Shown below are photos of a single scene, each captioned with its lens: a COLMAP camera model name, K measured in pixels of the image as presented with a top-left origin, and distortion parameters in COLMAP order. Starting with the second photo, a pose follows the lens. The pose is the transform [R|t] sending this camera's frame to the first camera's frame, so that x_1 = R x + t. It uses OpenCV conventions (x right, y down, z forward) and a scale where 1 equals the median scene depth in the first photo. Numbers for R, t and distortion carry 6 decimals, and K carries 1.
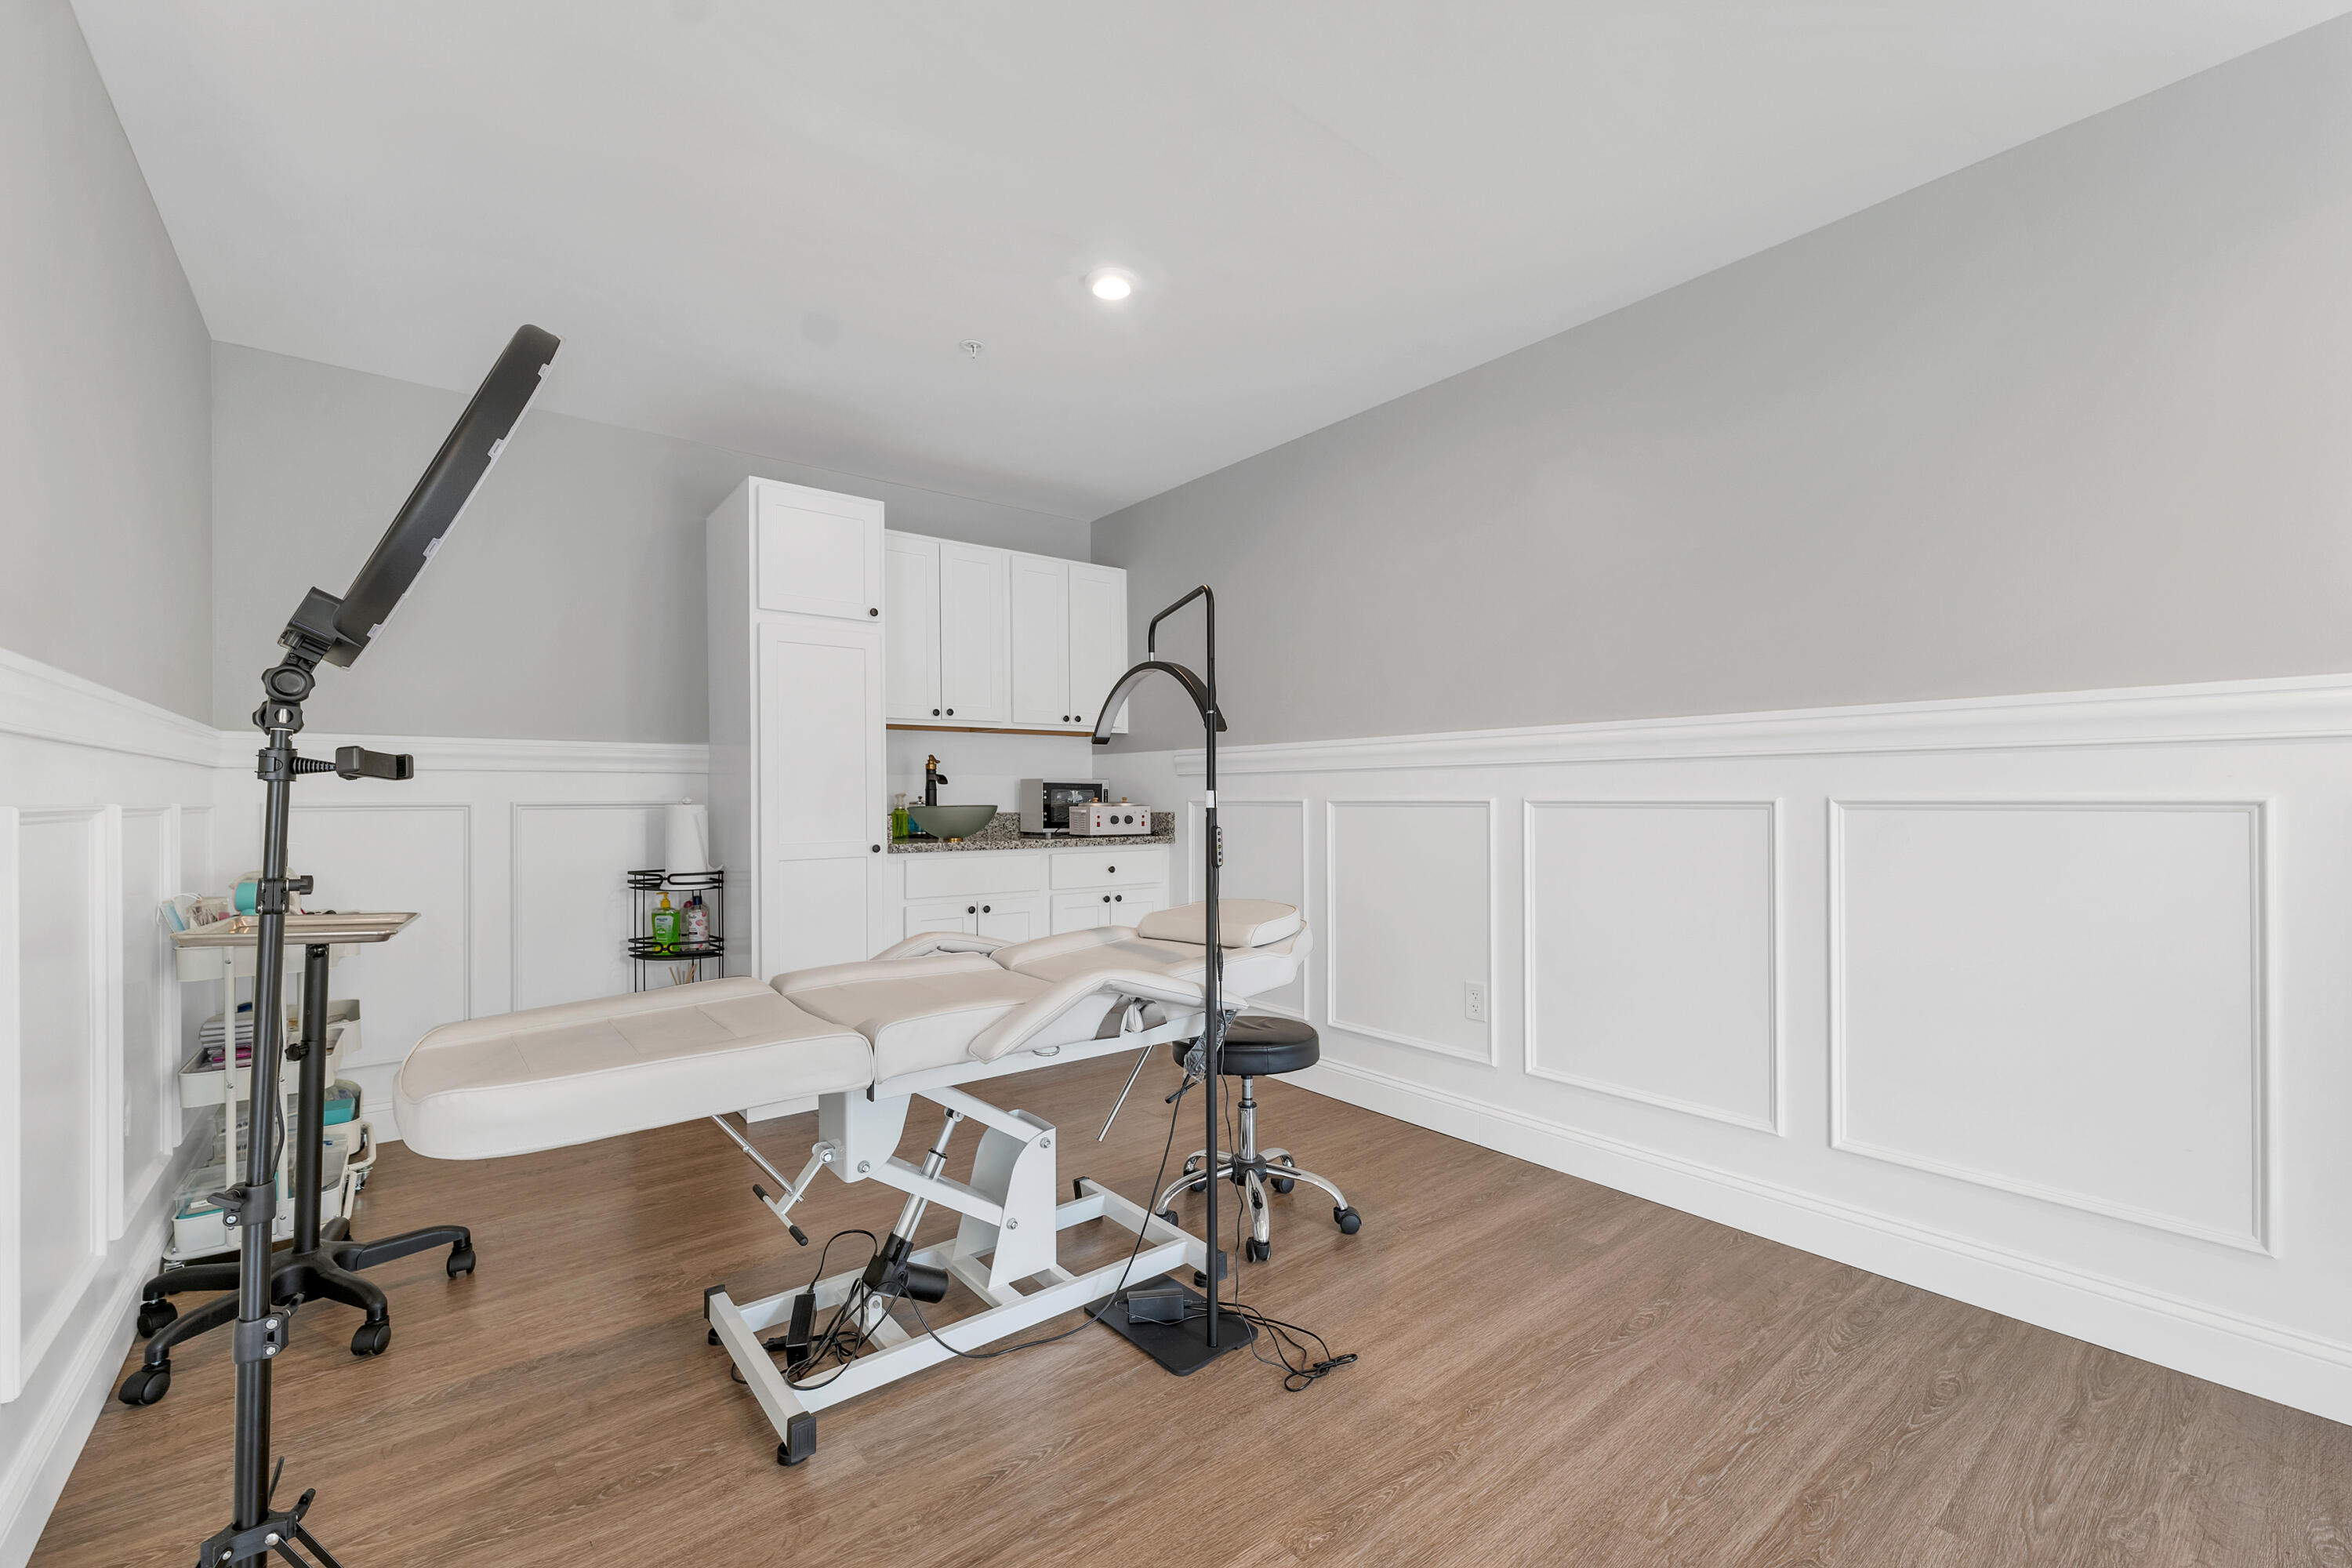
lens RADIAL K [[962.0, 0, 1167.0], [0, 962.0, 790.8], [0, 0, 1]] dist [-0.000423, 0.000247]
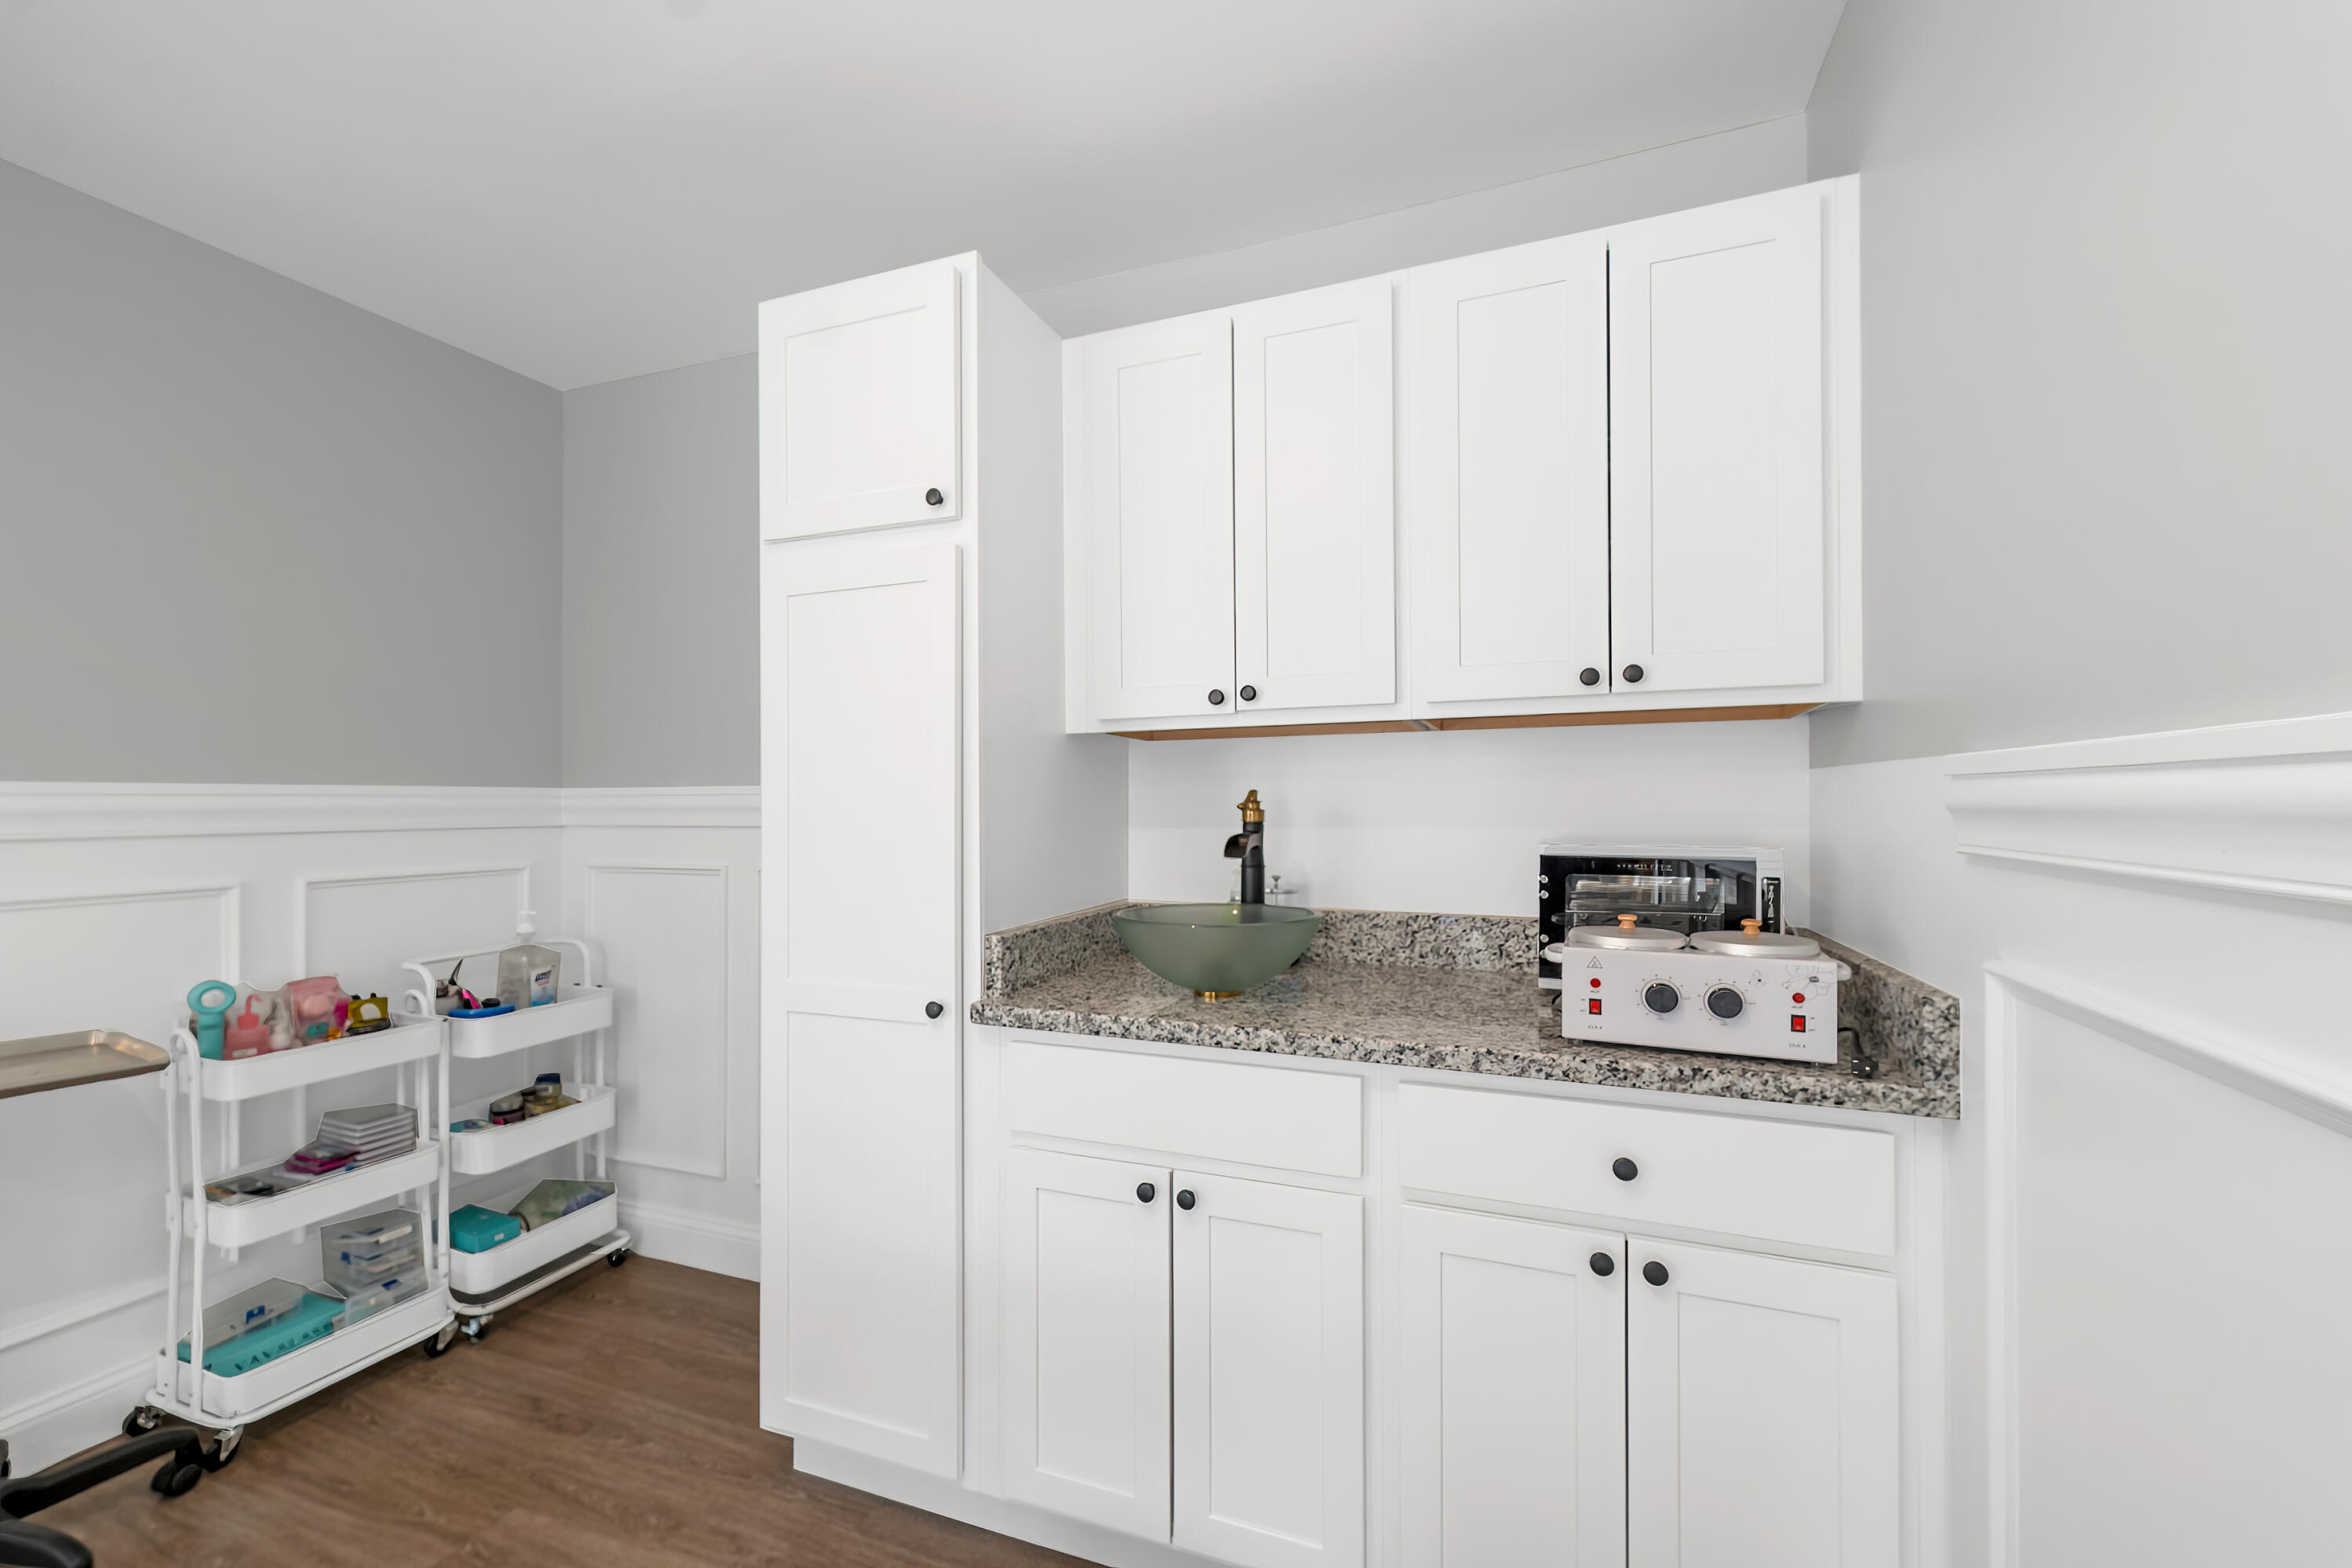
lens RADIAL K [[951.6, 0, 1171.3], [0, 951.6, 808.2], [0, 0, 1]] dist [0.002957, 0.000389]
pose [[0.509156, 0.004309, -0.860664, 0.137071], [0.010116, 0.999888, 0.010990, -0.037783], [0.860615, -0.014302, 0.509056, 0.807164]]
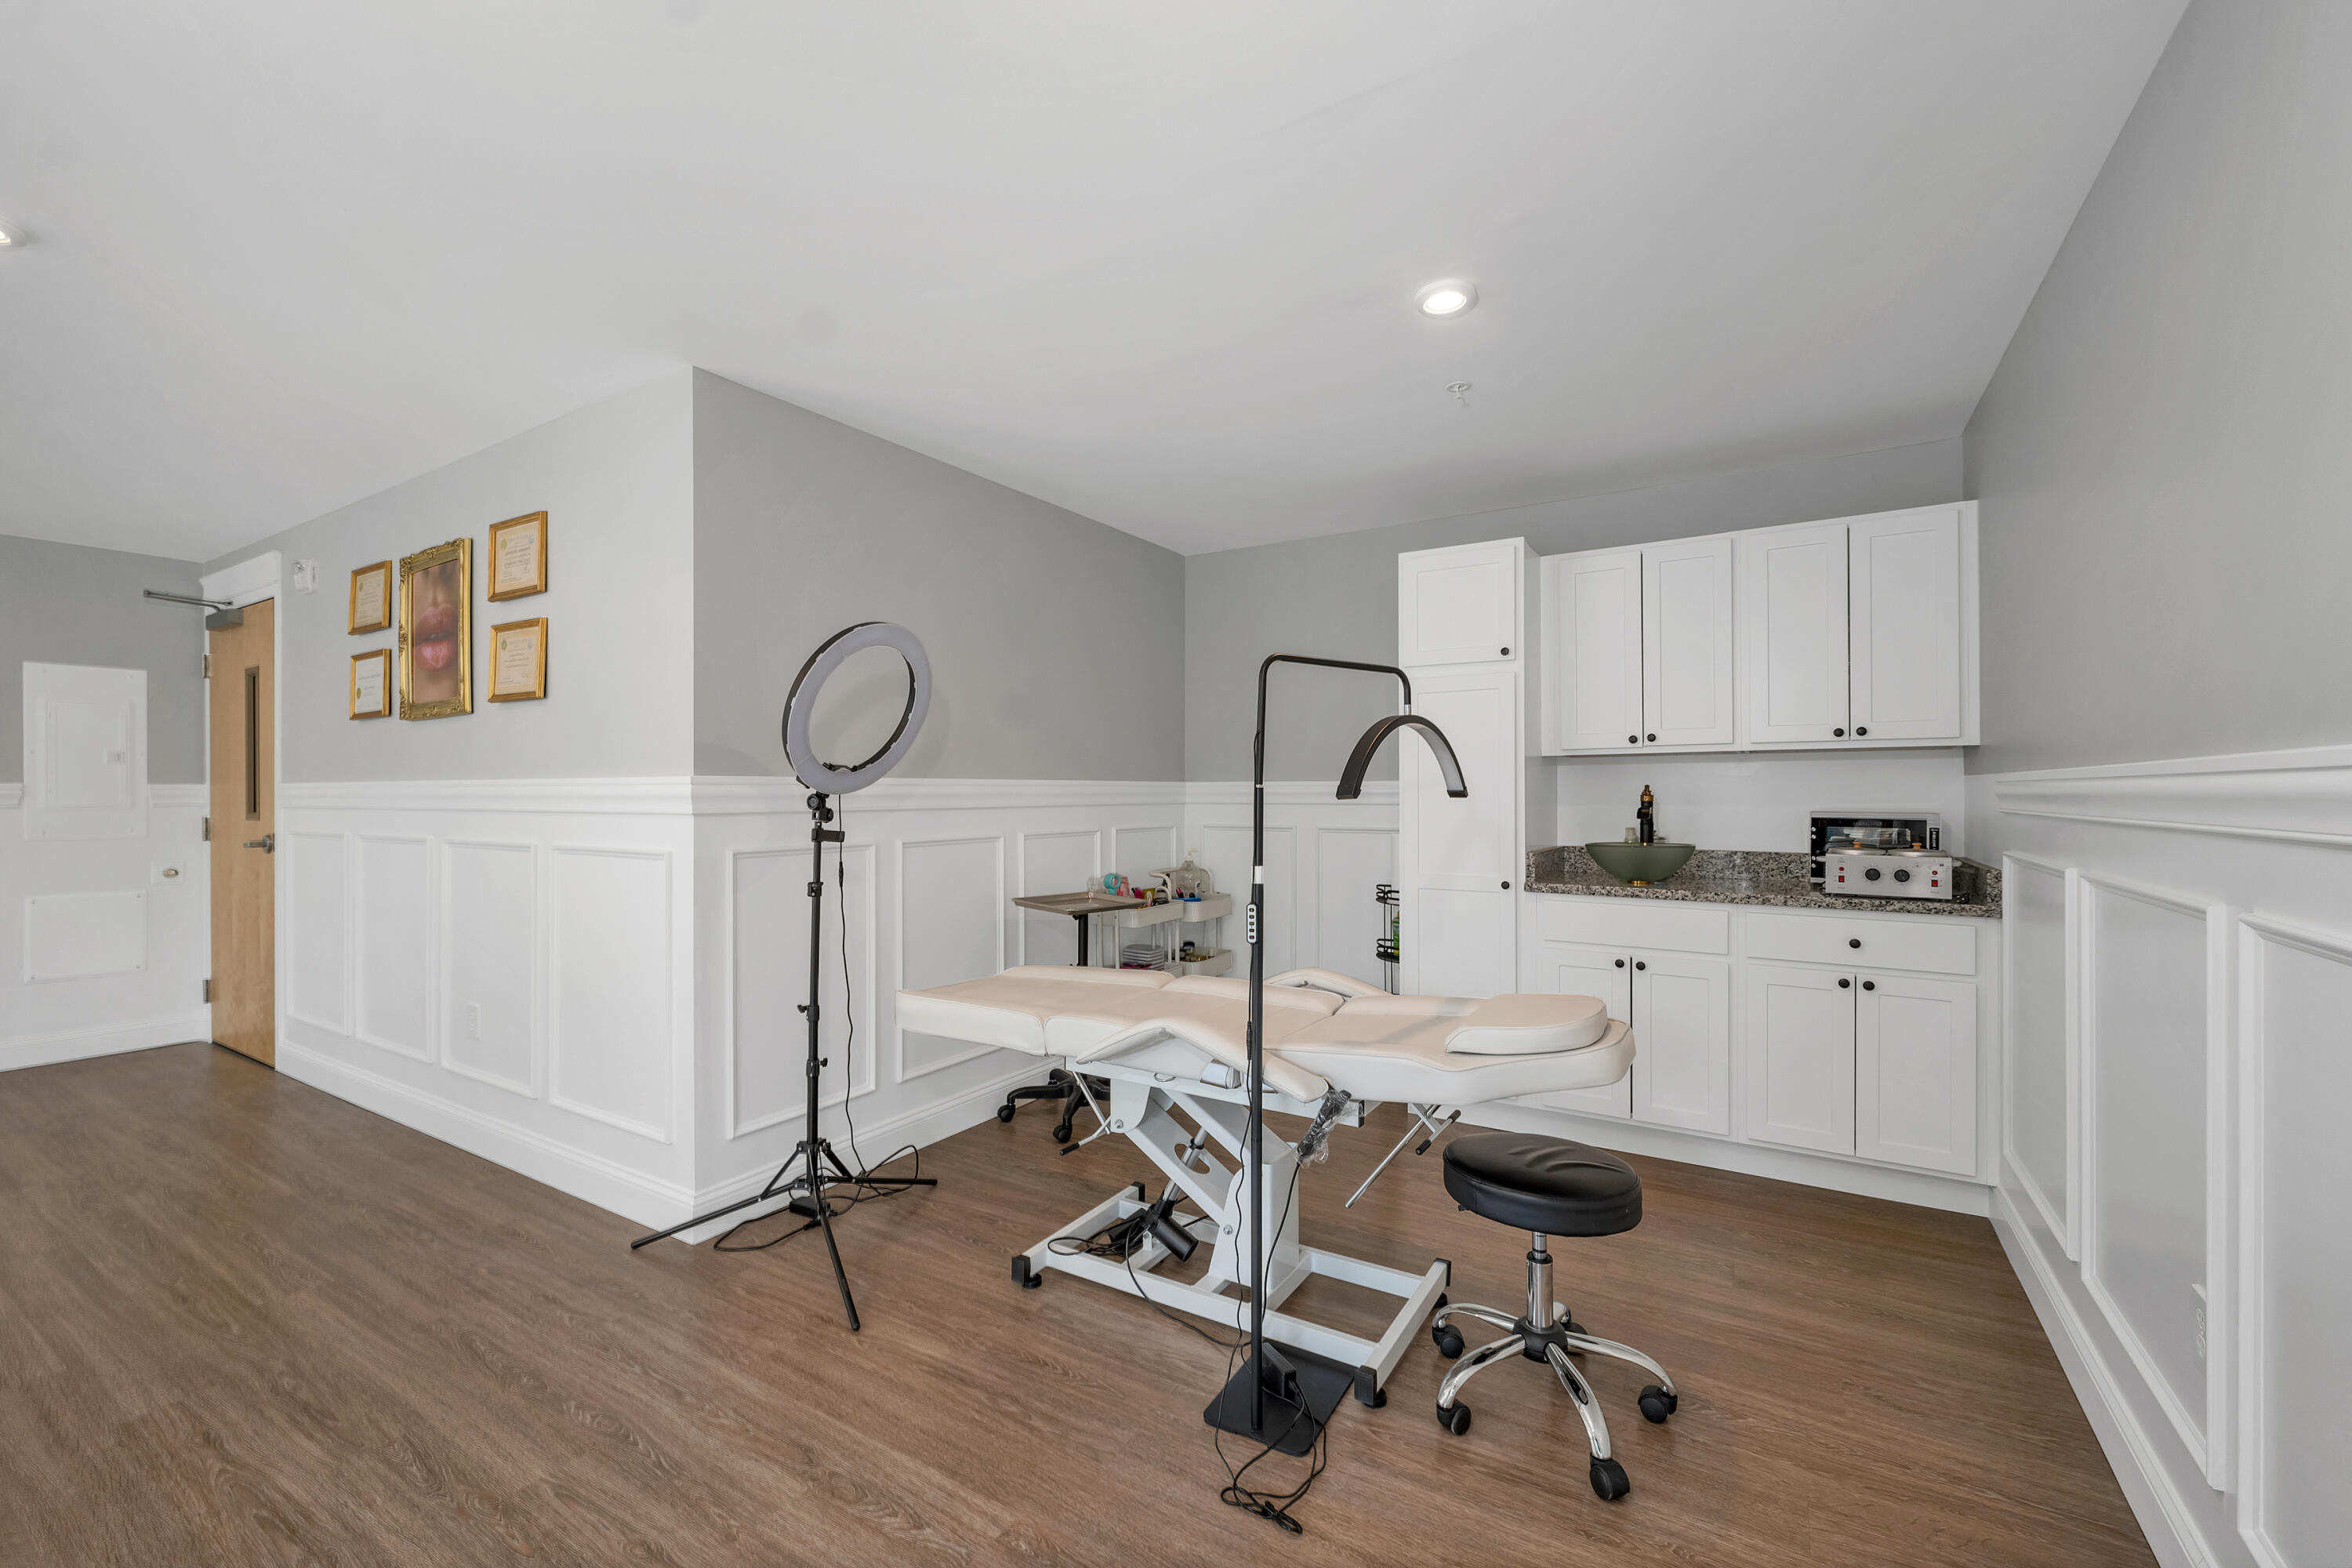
lens RADIAL K [[962.0, 0, 1167.0], [0, 962.0, 790.8], [0, 0, 1]] dist [-0.000423, 0.000247]
pose [[0.335170, 0.001299, -0.942157, 0.493422], [0.007616, 0.999963, 0.004088, -0.043103], [0.942127, -0.008545, 0.335148, 0.305127]]
